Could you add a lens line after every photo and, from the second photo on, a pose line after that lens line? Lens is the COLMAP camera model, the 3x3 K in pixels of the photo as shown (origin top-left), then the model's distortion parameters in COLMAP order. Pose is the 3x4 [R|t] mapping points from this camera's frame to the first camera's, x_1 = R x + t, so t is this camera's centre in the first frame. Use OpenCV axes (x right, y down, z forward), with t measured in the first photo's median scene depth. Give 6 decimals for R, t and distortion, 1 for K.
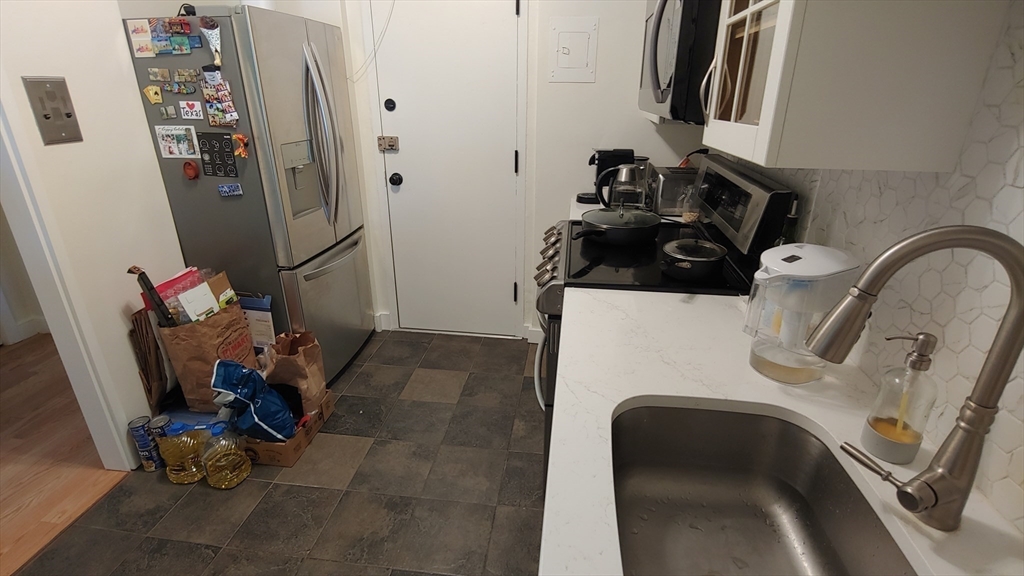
lens RADIAL K [[489.6, 0, 512.0], [0, 489.6, 288.0], [0, 0, 1]] dist [-0.022359, -0.000431]
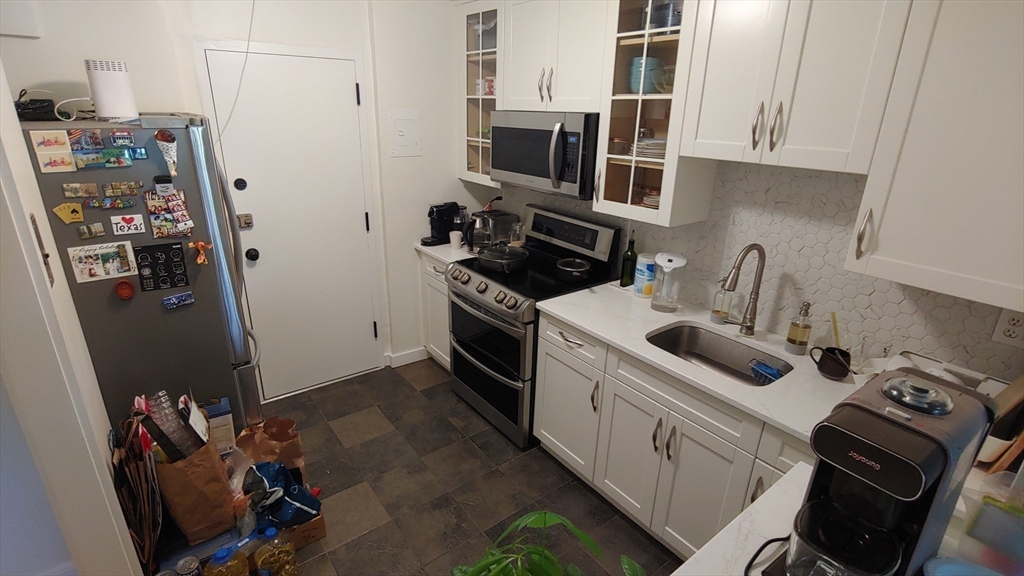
lens RADIAL K [[489.6, 0, 512.0], [0, 489.6, 288.0], [0, 0, 1]] dist [-0.022359, -0.000431]
pose [[0.709555, -0.232338, 0.665245, -0.783548], [0.245358, 0.966462, 0.075838, -0.146053], [-0.660554, 0.109412, 0.742764, -0.130817]]
